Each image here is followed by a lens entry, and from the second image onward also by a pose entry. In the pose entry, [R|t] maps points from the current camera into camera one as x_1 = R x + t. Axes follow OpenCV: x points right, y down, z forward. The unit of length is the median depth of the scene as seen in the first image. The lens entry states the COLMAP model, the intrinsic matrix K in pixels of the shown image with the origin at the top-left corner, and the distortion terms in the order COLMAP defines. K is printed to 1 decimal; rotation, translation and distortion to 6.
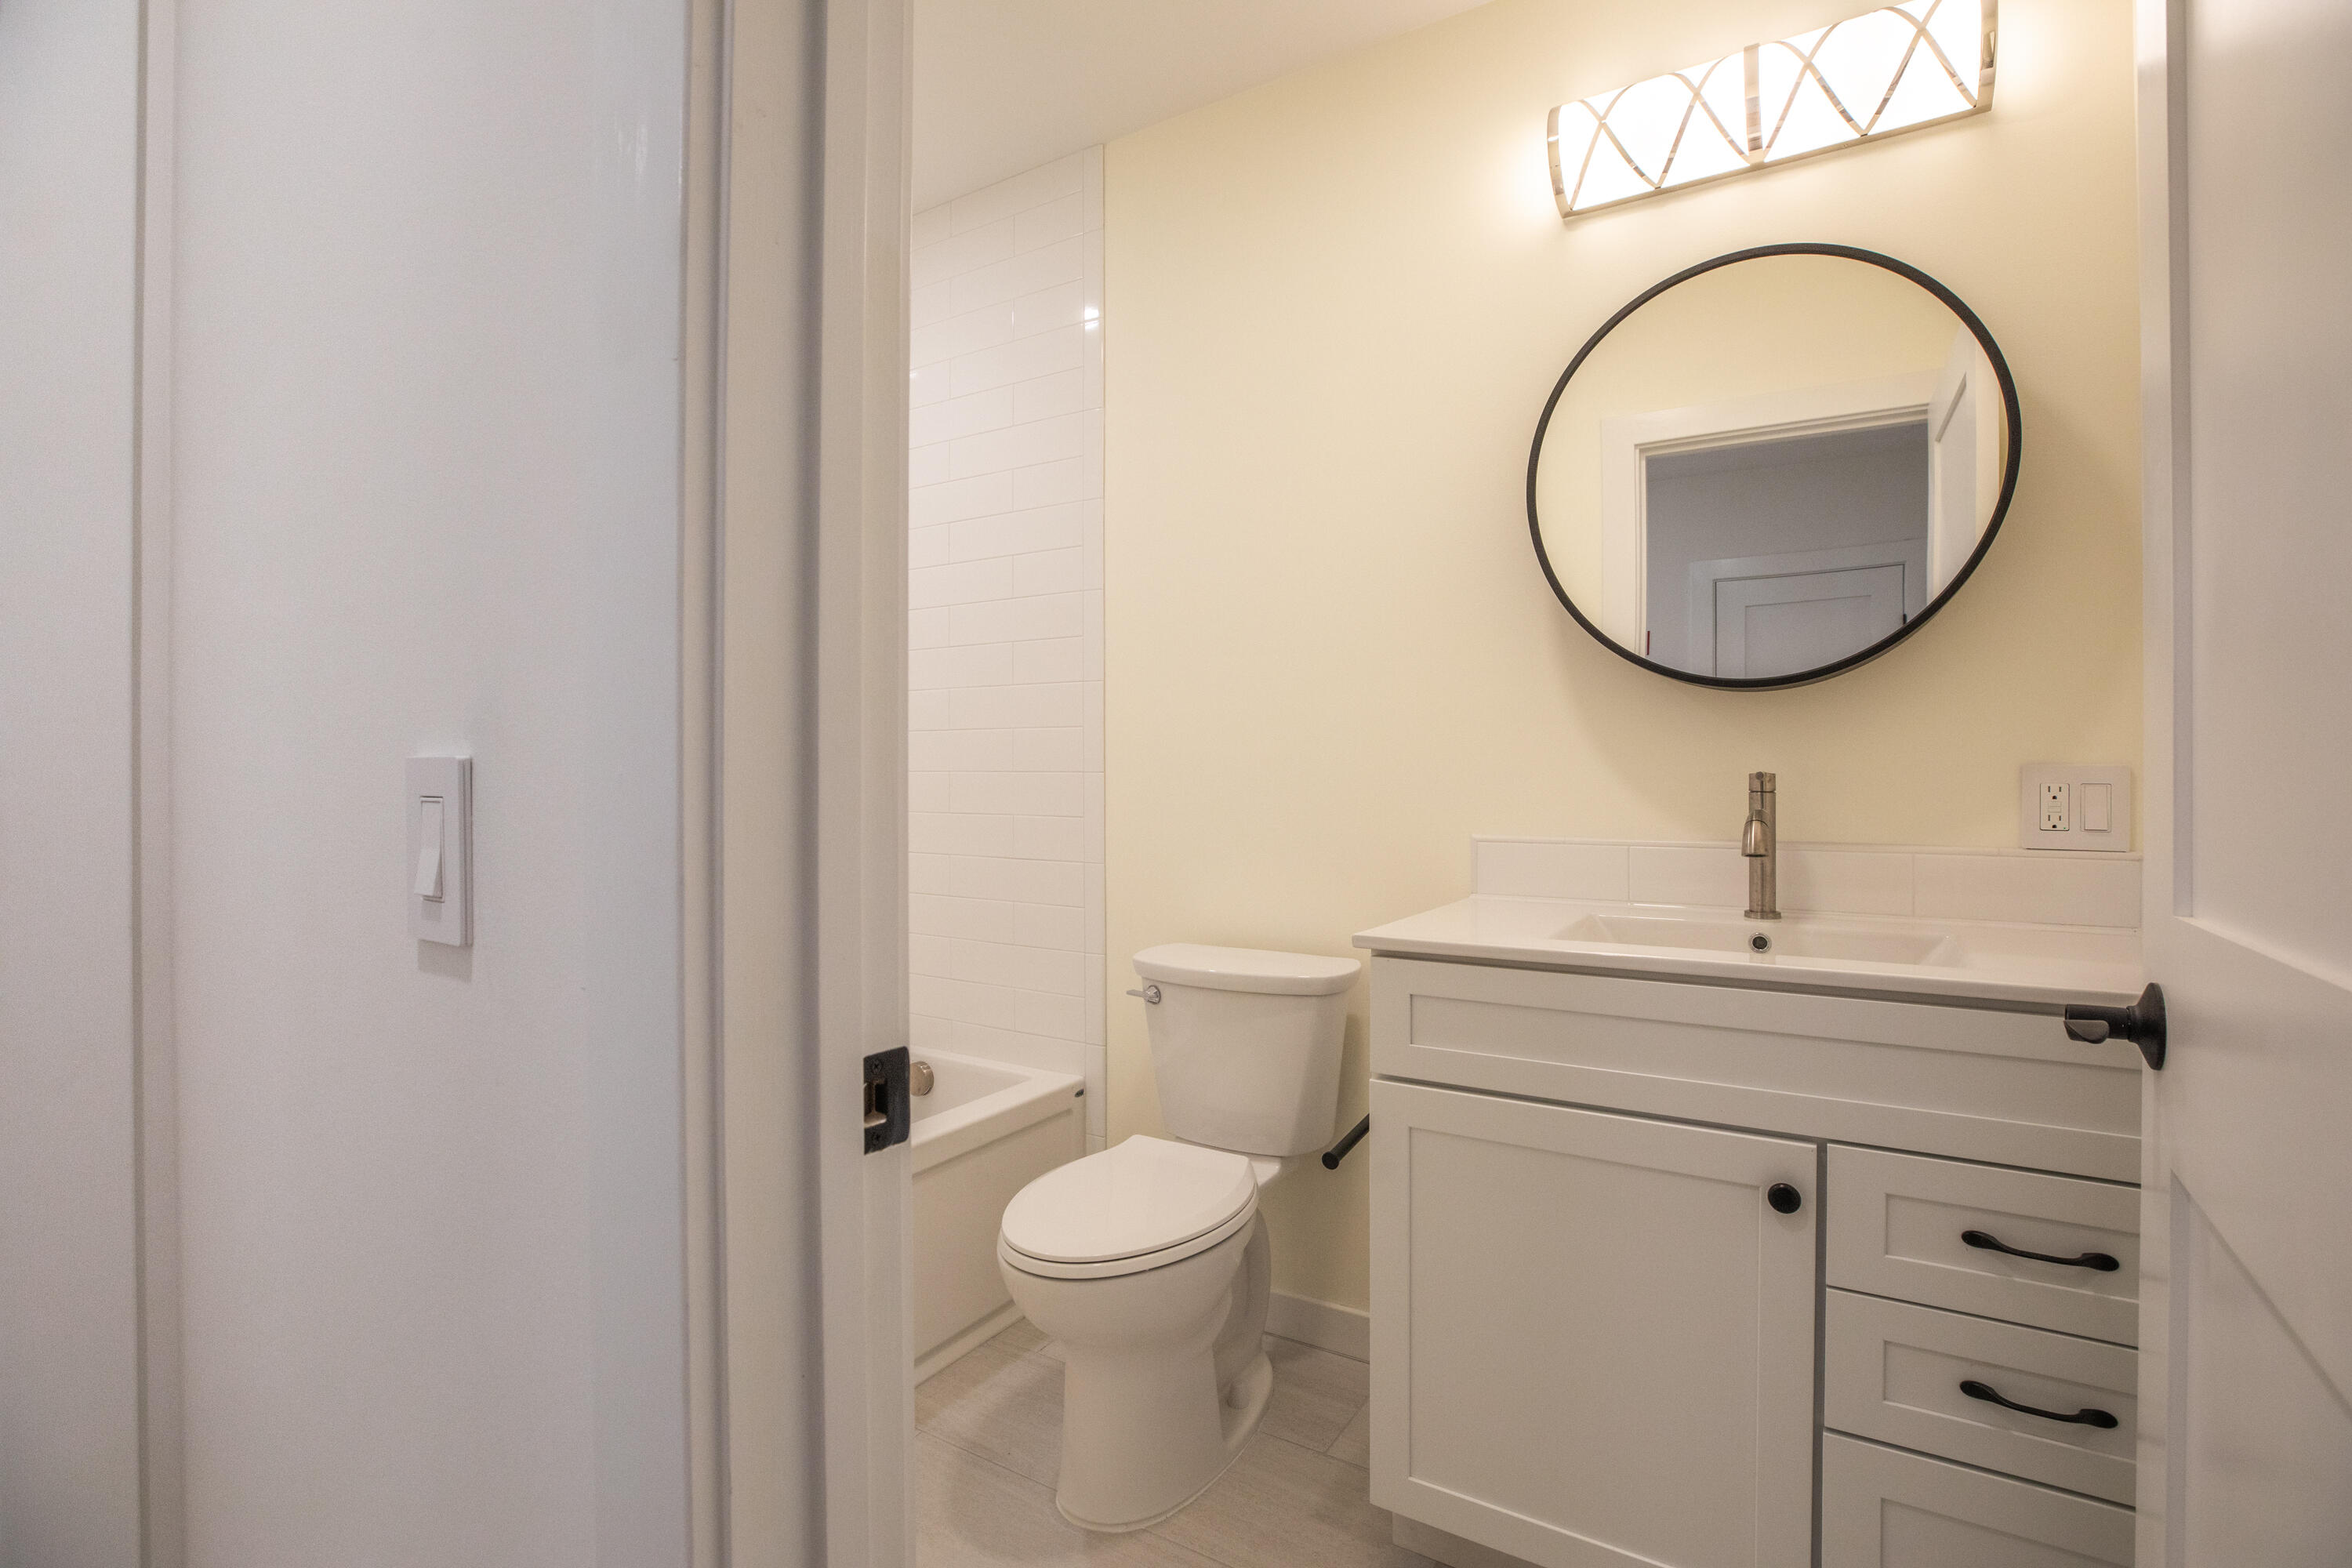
lens RADIAL K [[1090.6, 0, 1181.3], [0, 1090.6, 772.4], [0, 0, 1]] dist [-0.041171, 0.012421]
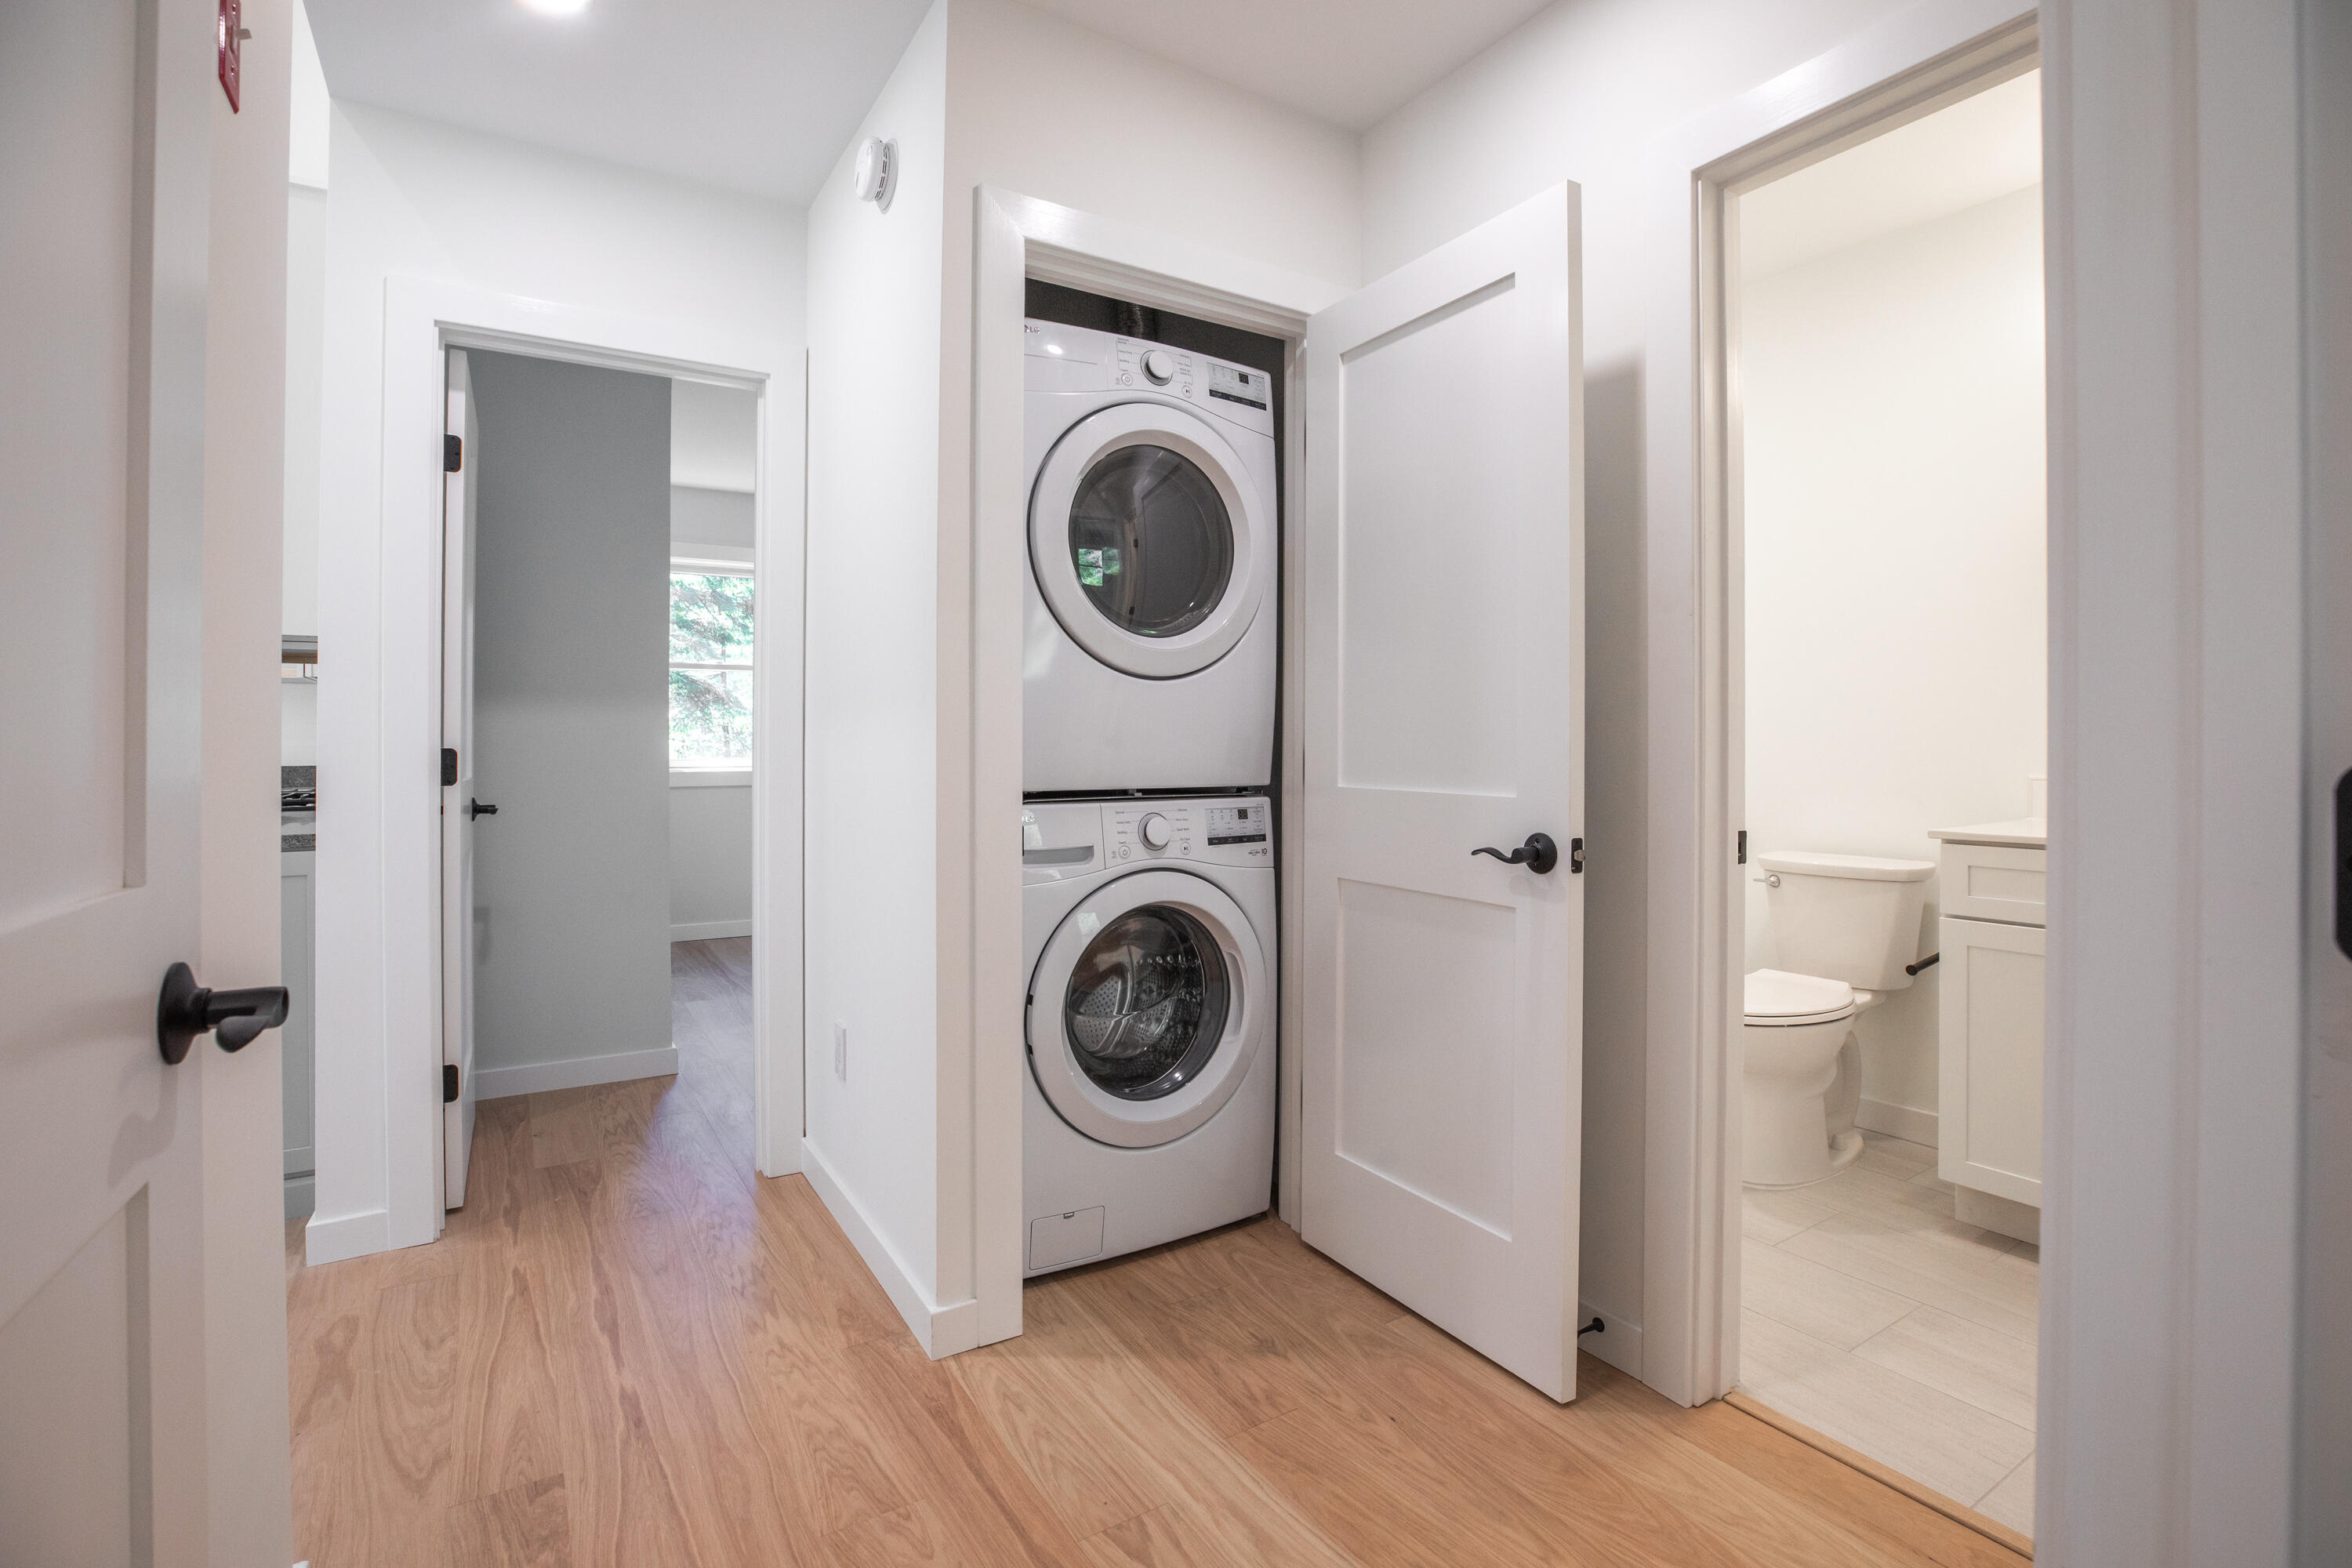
lens RADIAL K [[1093.0, 0, 1179.2], [0, 1093.0, 722.5], [0, 0, 1]] dist [-0.039871, 0.000054]
pose [[0.898581, -0.002256, -0.438802, -0.133249], [0.000180, 0.999989, -0.004772, -0.008730], [0.438808, 0.004209, 0.898571, -0.848938]]
